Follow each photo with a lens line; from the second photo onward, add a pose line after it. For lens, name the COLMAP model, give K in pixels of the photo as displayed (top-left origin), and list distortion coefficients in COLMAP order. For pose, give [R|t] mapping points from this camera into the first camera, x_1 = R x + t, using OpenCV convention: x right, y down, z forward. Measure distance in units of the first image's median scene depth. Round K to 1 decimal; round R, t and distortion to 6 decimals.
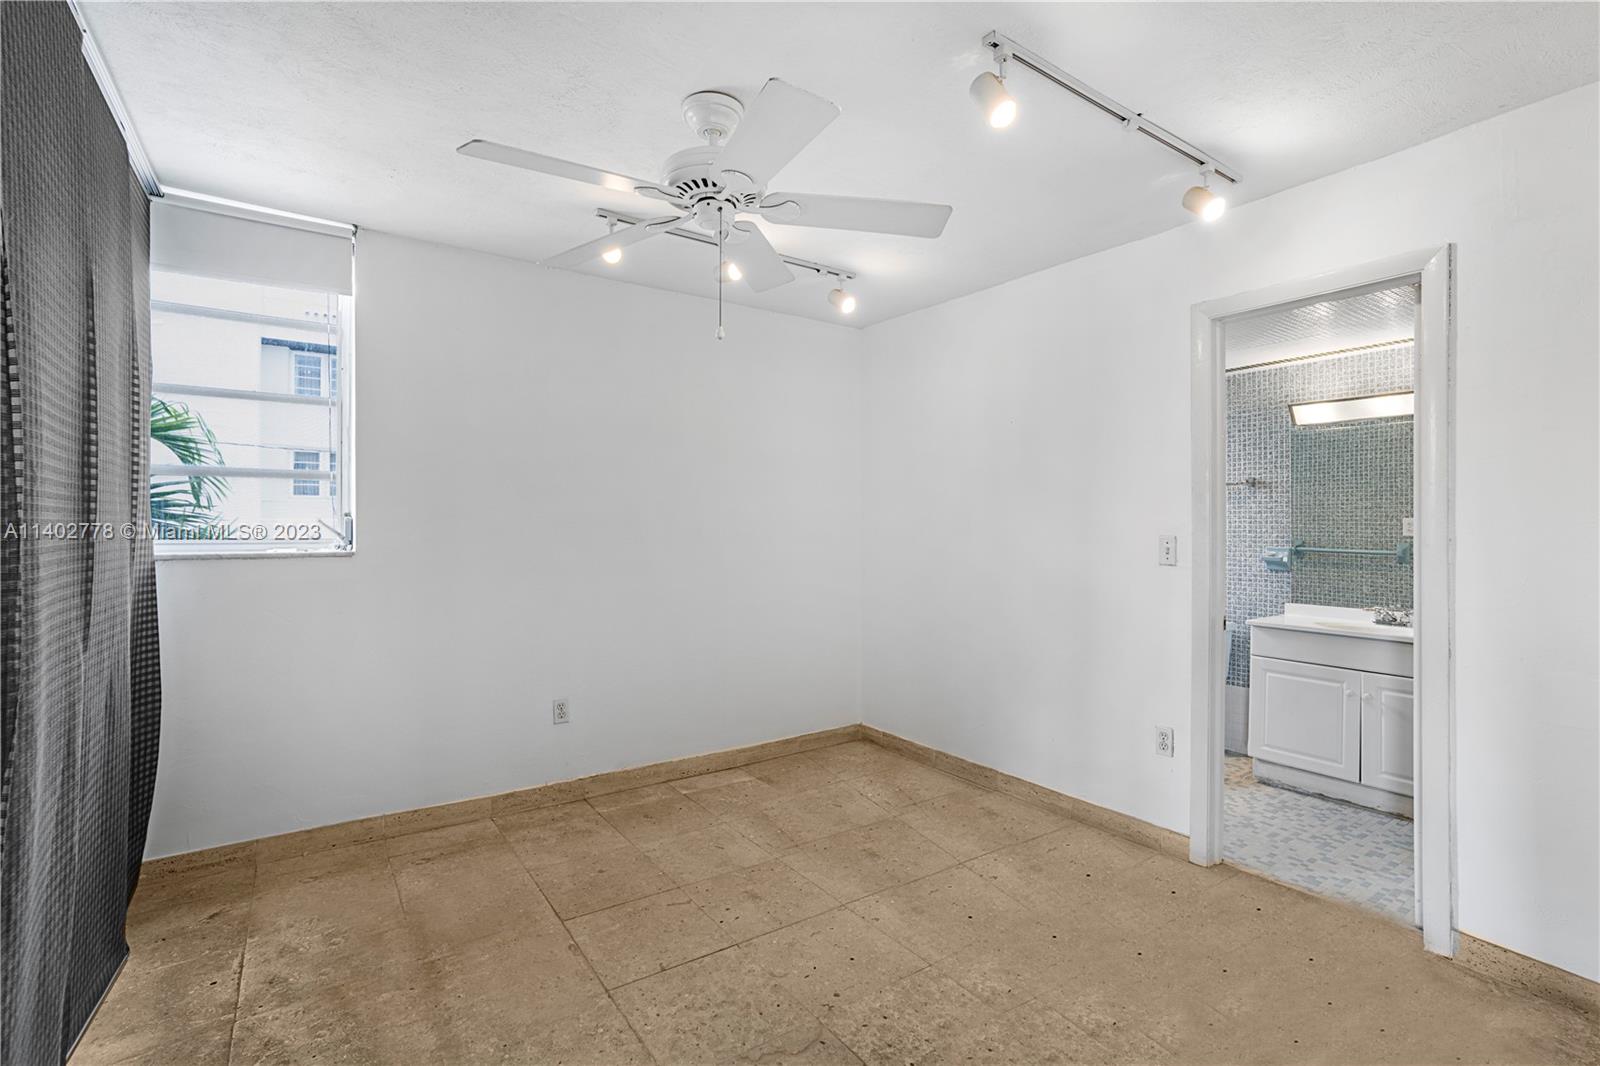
lens RADIAL K [[752.1, 0, 793.3], [0, 752.1, 519.3], [0, 0, 1]] dist [-0.051470, 0.040409]
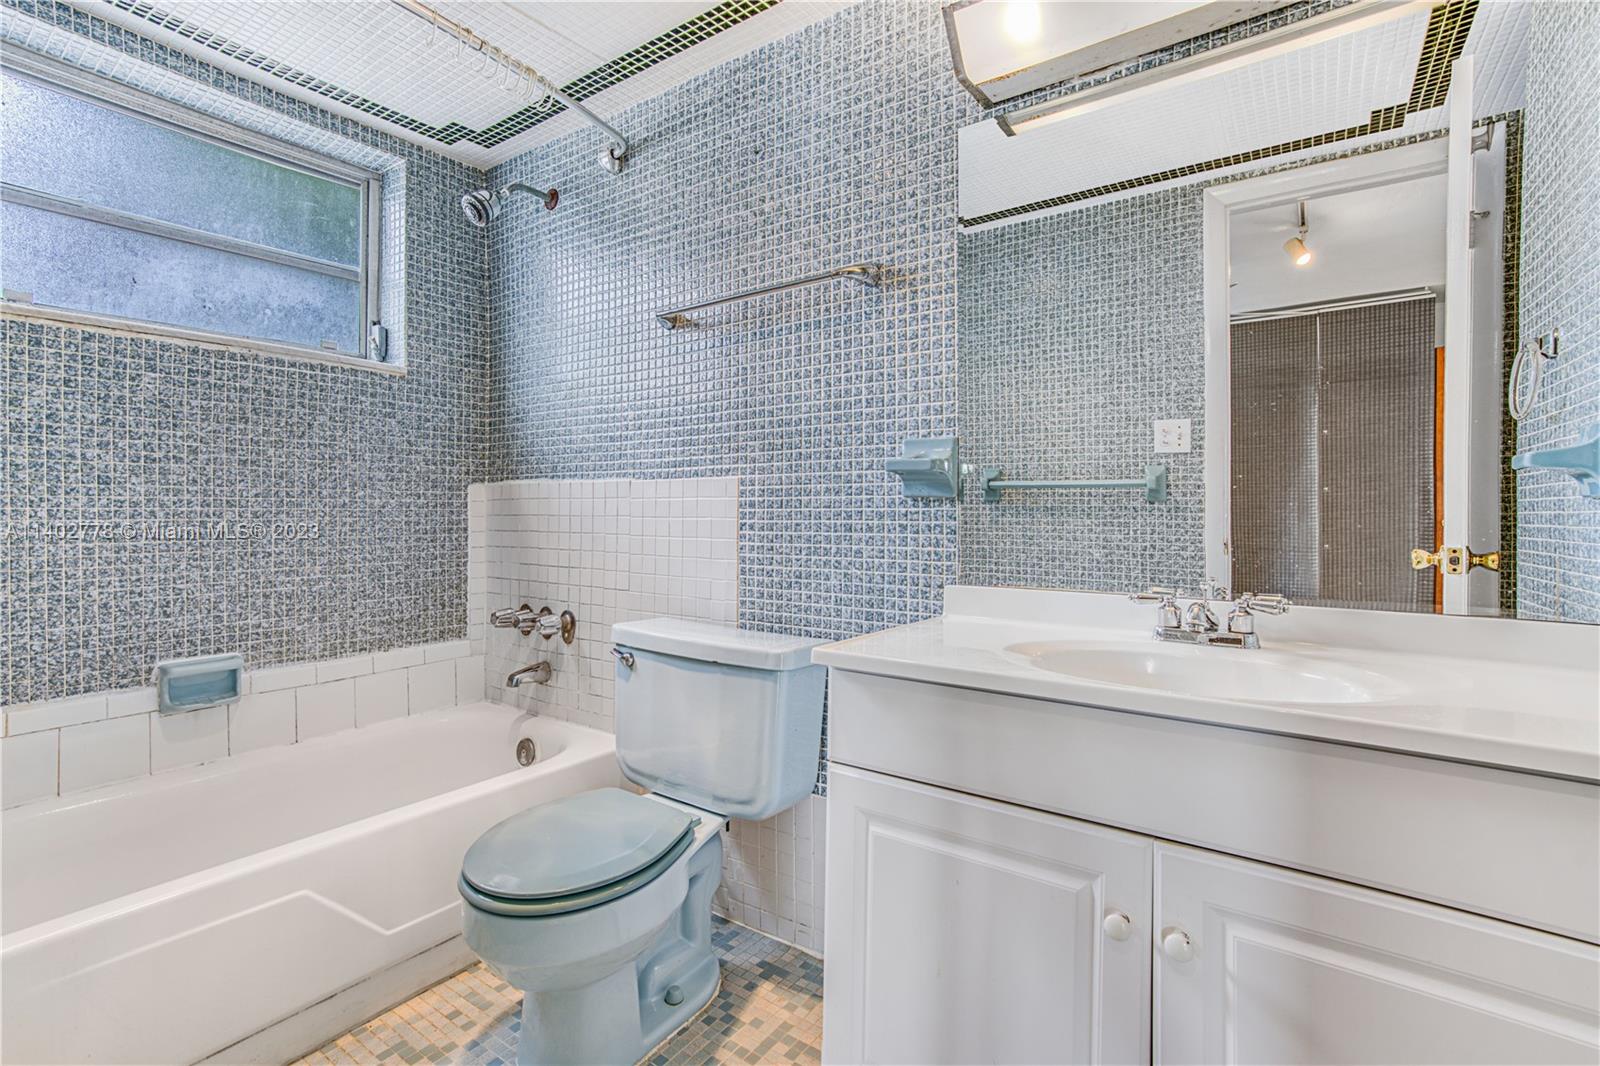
lens RADIAL K [[752.1, 0, 793.3], [0, 752.1, 519.3], [0, 0, 1]] dist [-0.051470, 0.040409]
pose [[0.950299, -0.008303, 0.311227, 0.464280], [0.002465, 0.999814, 0.019144, 0.071049], [-0.311328, -0.017425, 0.950143, 0.651192]]
